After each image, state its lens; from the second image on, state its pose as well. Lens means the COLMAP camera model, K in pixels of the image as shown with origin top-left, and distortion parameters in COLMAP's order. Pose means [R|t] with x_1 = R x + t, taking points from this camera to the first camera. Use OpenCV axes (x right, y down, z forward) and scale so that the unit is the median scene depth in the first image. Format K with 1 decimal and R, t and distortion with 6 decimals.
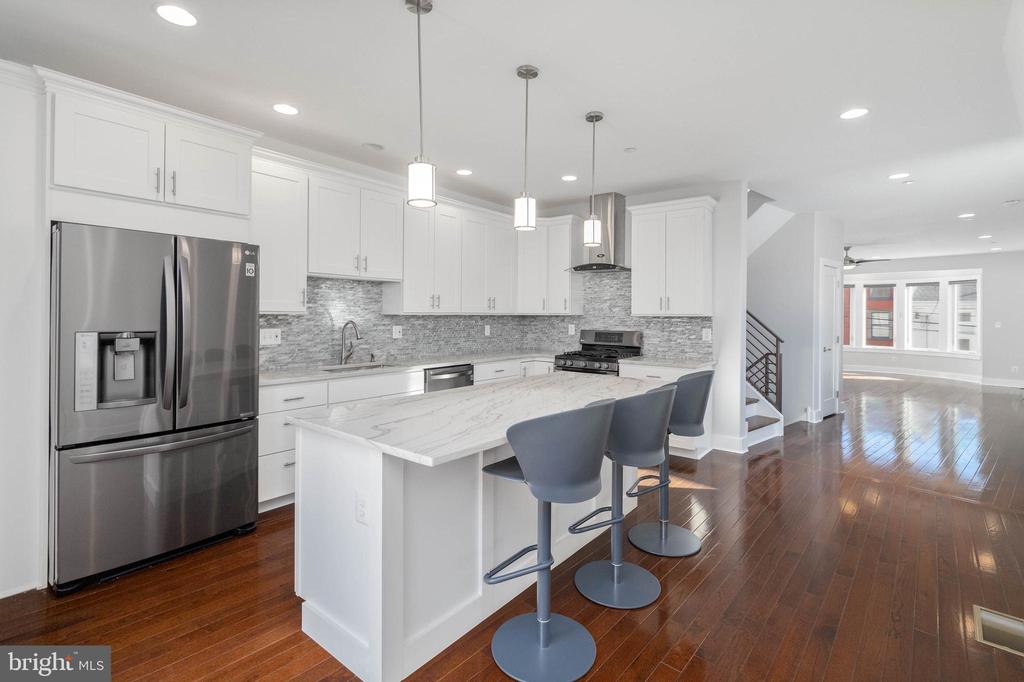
lens RADIAL K [[482.6, 0, 516.6], [0, 482.6, 310.7], [0, 0, 1]] dist [-0.001268, -0.000141]
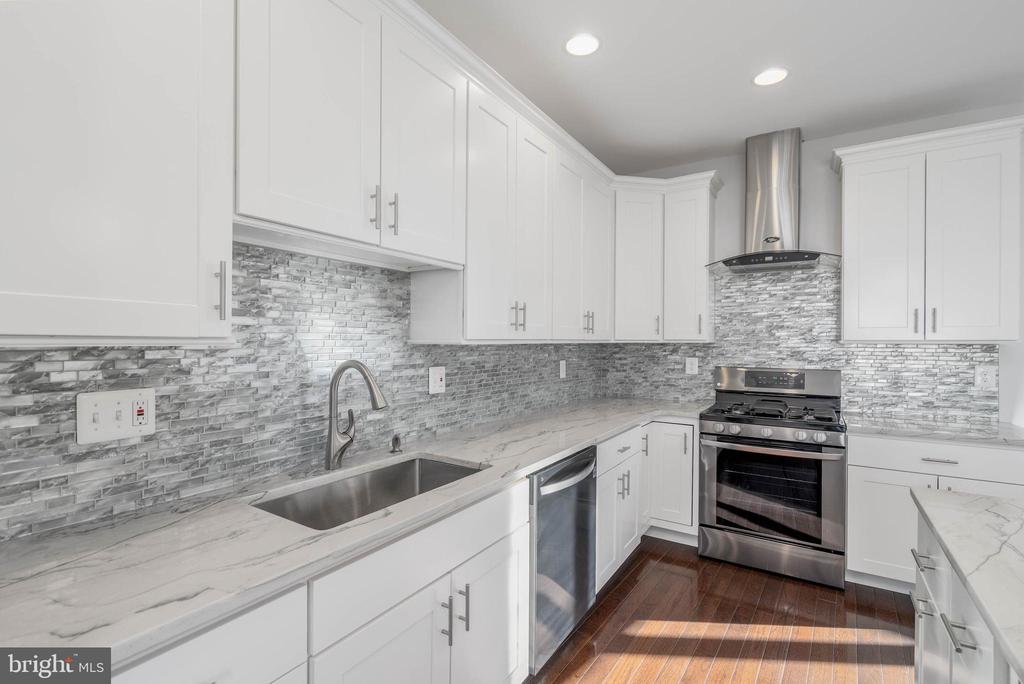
lens RADIAL K [[473.6, 0, 506.7], [0, 473.6, 339.4], [0, 0, 1]] dist [-0.002683, -0.000479]
pose [[0.995973, -0.006242, 0.089432, -0.237488], [0.006054, 0.999979, 0.002379, 0.003008], [-0.089445, -0.001828, 0.995990, 0.565044]]
